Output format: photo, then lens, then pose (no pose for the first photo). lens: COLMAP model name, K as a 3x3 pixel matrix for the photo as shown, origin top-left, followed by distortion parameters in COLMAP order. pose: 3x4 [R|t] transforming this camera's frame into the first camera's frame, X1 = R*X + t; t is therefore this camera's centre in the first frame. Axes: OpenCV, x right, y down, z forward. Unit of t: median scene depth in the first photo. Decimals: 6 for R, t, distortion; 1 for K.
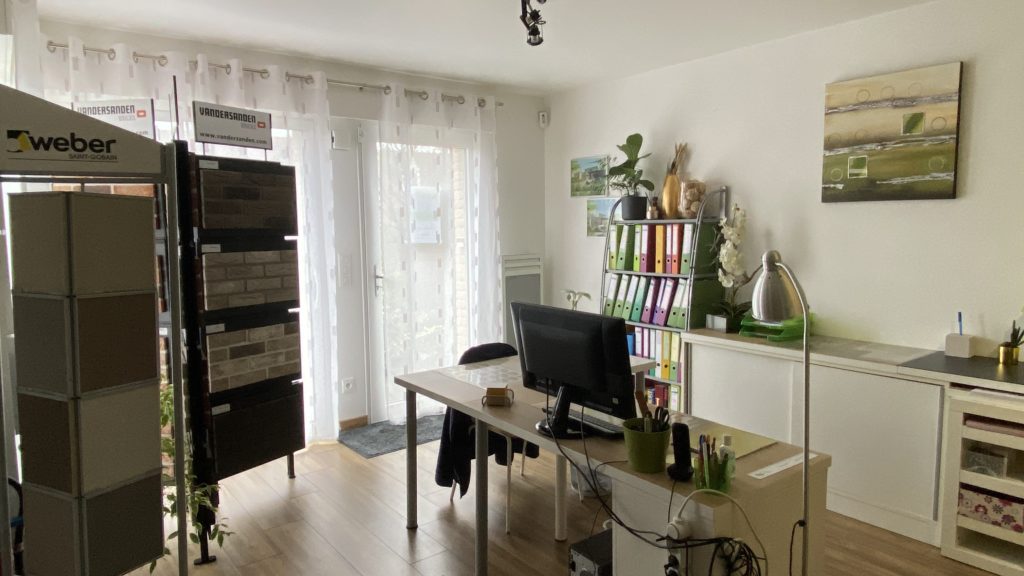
lens RADIAL K [[639.1, 0, 512.0], [0, 639.1, 288.0], [0, 0, 1]] dist [0.002364, -0.031966]
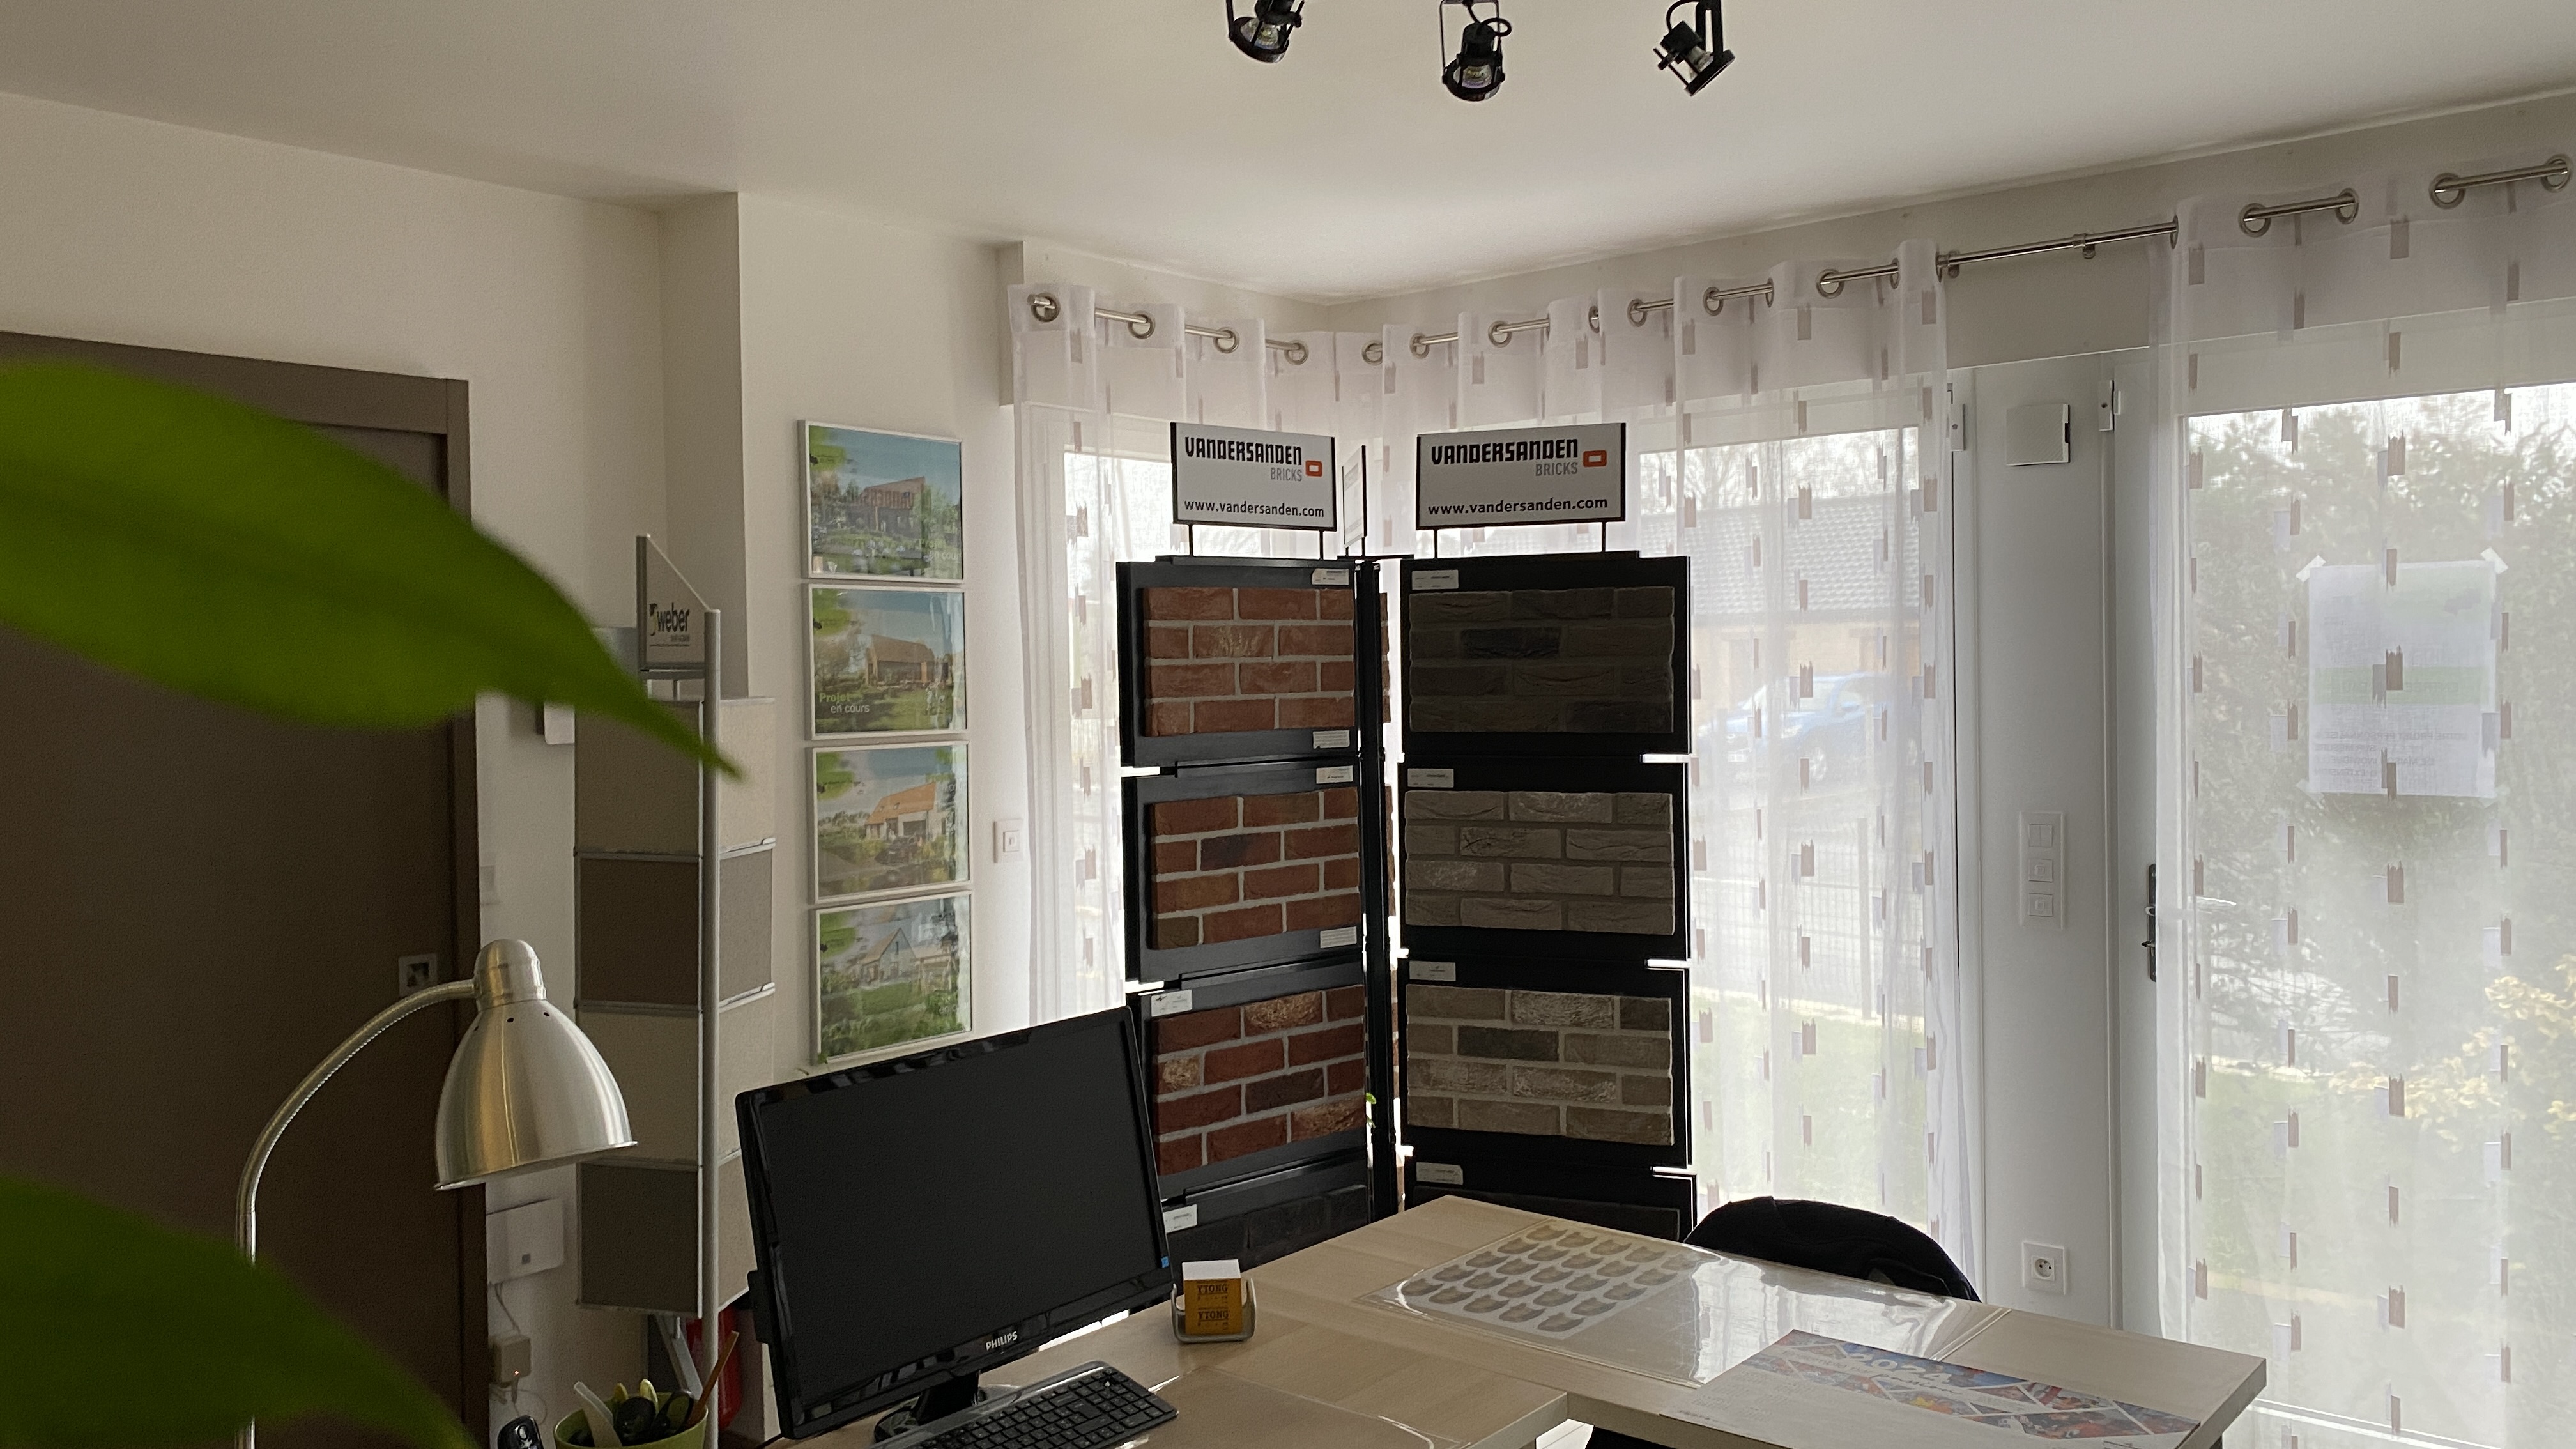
lens RADIAL K [[1908.6, 0, 1277.8], [0, 1908.6, 717.7], [0, 0, 1]] dist [0.051855, -0.079771]
pose [[0.195705, 0.026144, -0.980314, 0.684665], [-0.084938, 0.996340, 0.009615, -0.097966], [0.976978, 0.081384, 0.197209, 0.607873]]
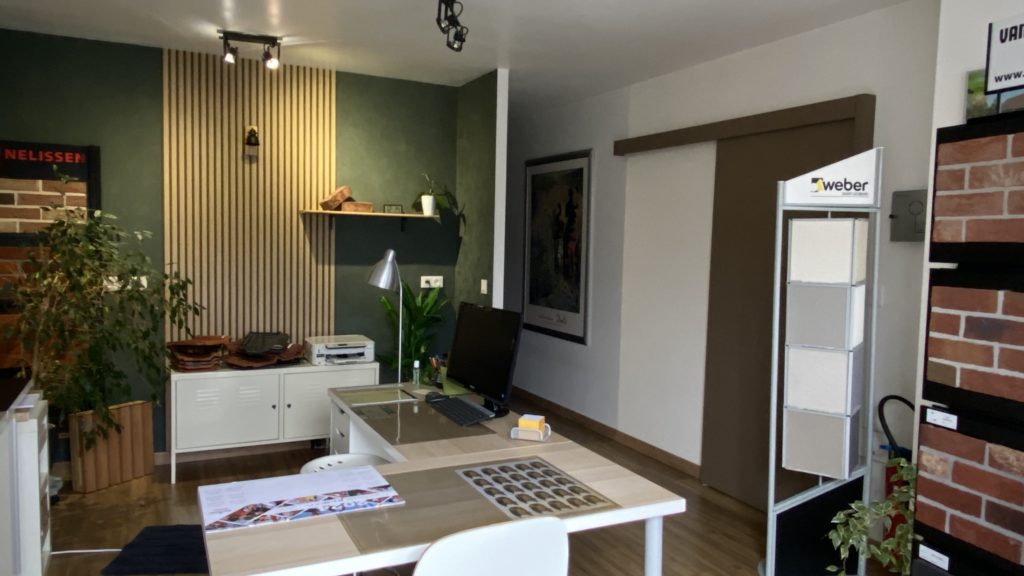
lens RADIAL K [[701.9, 0, 514.0], [0, 701.9, 280.1], [0, 0, 1]] dist [0.082306, -0.109177]
pose [[-0.979902, -0.033005, 0.196728, -0.127172], [-0.001716, 0.987575, 0.157139, -0.134209], [-0.199470, 0.153643, -0.967784, 1.411572]]
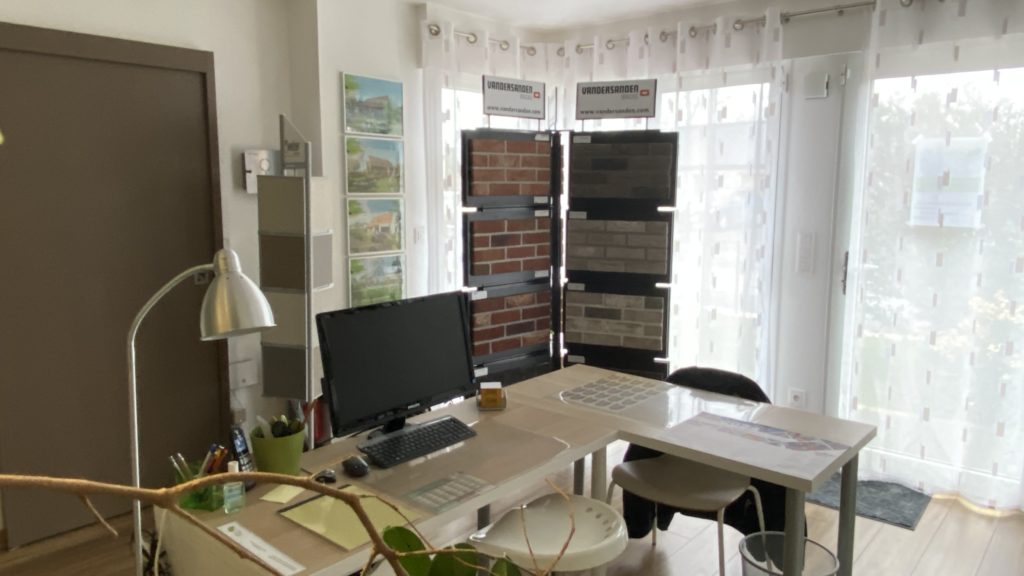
lens RADIAL K [[701.9, 0, 514.0], [0, 701.9, 280.1], [0, 0, 1]] dist [0.082306, -0.109177]
pose [[0.182466, 0.137875, -0.973497, 0.676014], [-0.105463, 0.987151, 0.120042, -0.080025], [0.977540, 0.080764, 0.194662, 0.615273]]
